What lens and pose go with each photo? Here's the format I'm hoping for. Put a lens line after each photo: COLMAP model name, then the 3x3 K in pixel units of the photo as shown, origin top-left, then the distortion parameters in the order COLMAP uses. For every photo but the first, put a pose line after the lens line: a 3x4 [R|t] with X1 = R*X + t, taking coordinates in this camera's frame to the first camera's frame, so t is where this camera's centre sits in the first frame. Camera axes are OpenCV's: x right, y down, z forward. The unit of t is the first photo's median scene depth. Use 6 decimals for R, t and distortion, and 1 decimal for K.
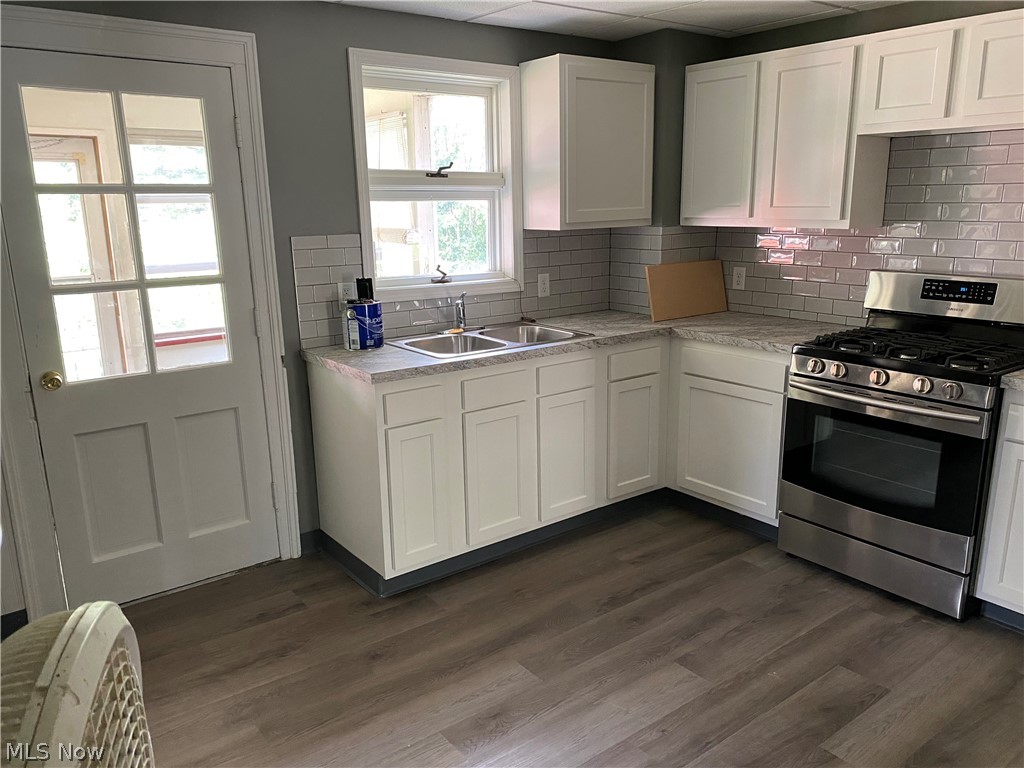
lens RADIAL K [[778.4, 0, 512.0], [0, 778.4, 384.0], [0, 0, 1]] dist [0.066947, -0.108962]
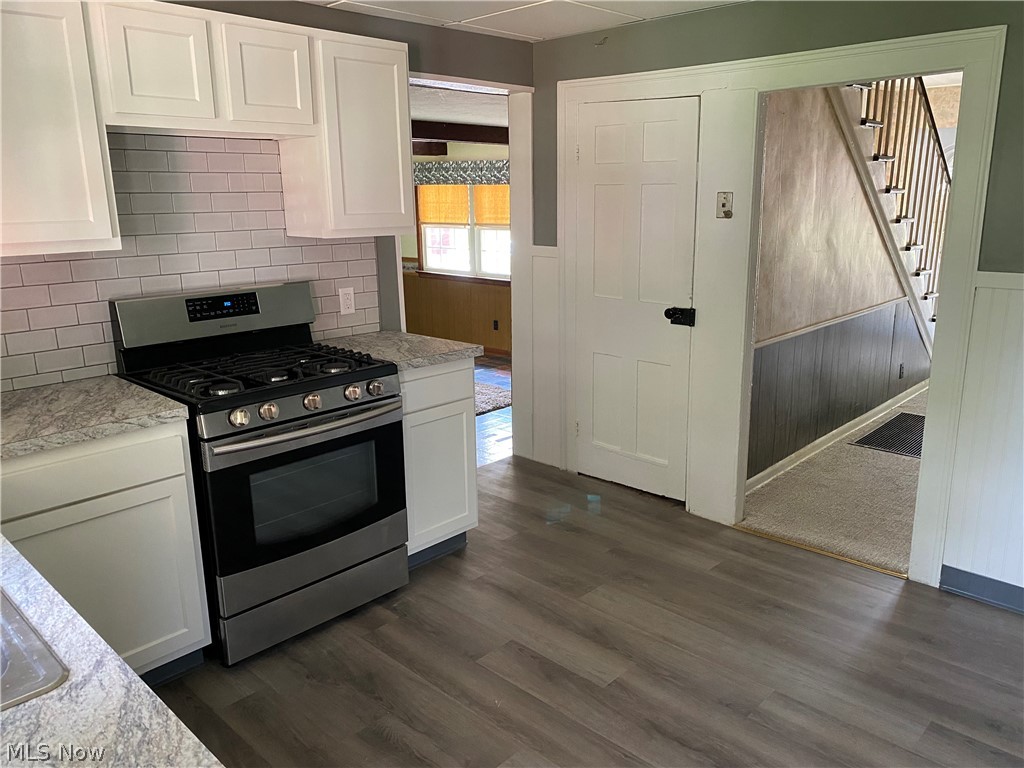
lens RADIAL K [[772.2, 0, 517.5], [0, 772.2, 383.5], [0, 0, 1]] dist [0.063478, -0.169799]
pose [[-0.161588, -0.220793, 0.961842, -0.385358], [0.236072, 0.937705, 0.254912, -0.179412], [-0.958206, 0.268255, -0.099398, 0.757152]]
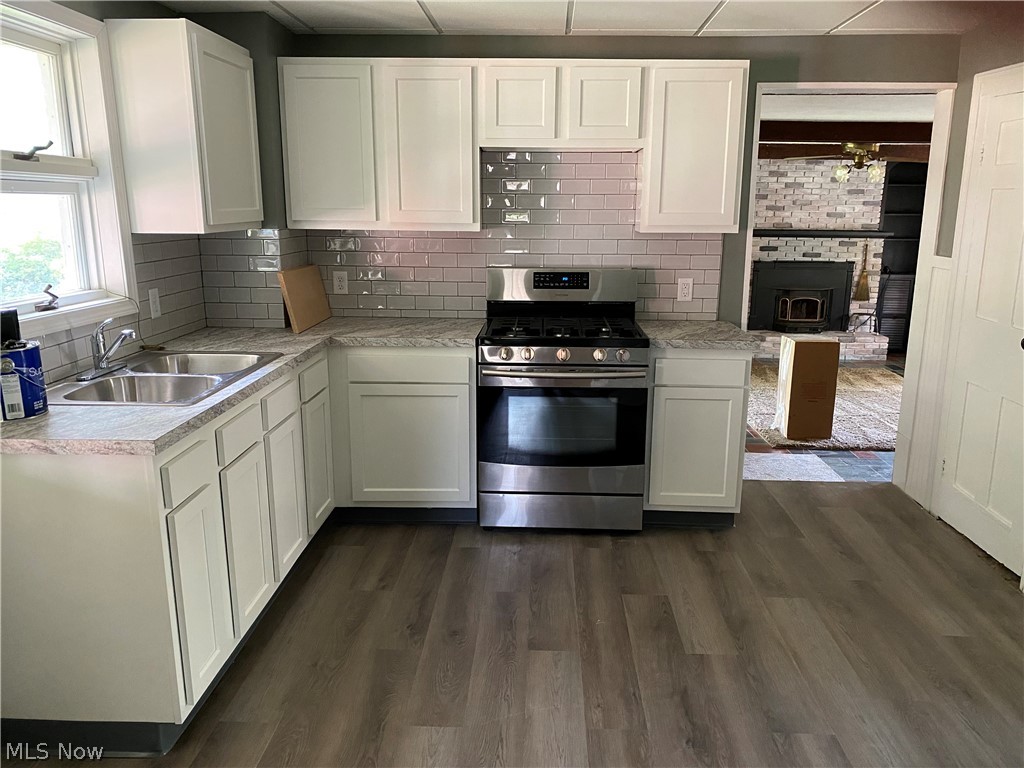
lens RADIAL K [[778.4, 0, 512.0], [0, 778.4, 384.0], [0, 0, 1]] dist [0.066947, -0.108962]
pose [[0.635903, -0.154877, 0.756069, -0.427422], [0.162711, 0.984542, 0.064827, -0.047769], [-0.754422, 0.081797, 0.651274, 0.260368]]
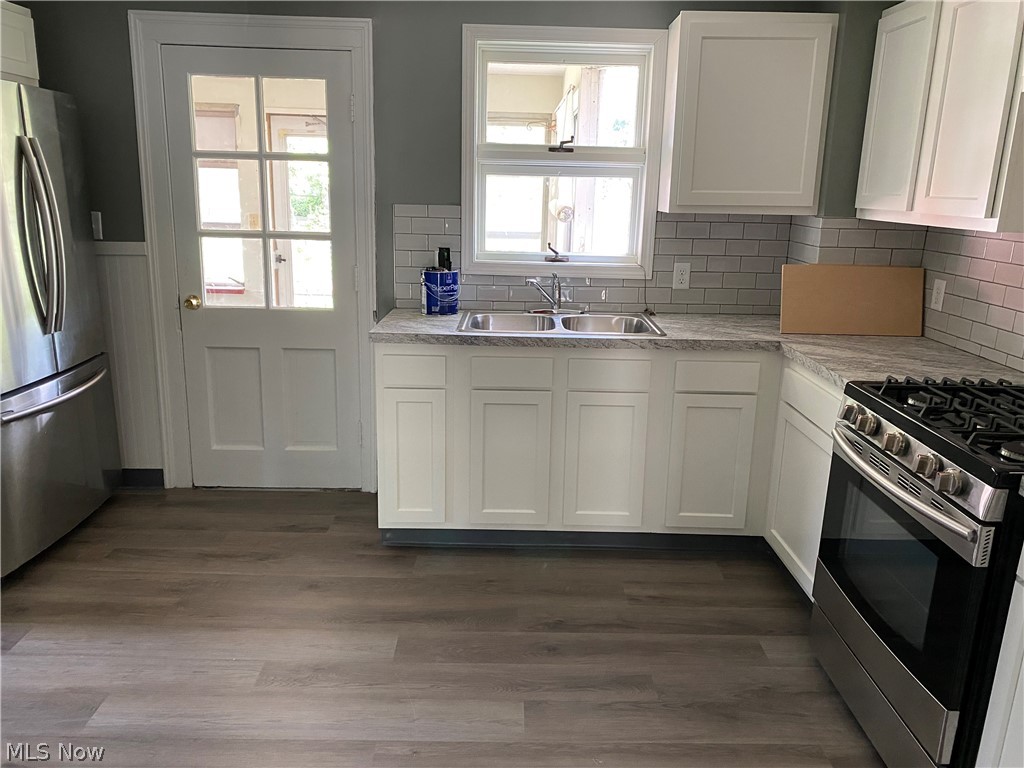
lens RADIAL K [[772.2, 0, 512.0], [0, 772.2, 384.0], [0, 0, 1]] dist [0.067731, -0.165693]
pose [[0.801178, 0.179876, -0.570753, 0.509127], [-0.170064, 0.982869, 0.071034, -0.044972], [0.573753, 0.040154, 0.818043, 0.215363]]
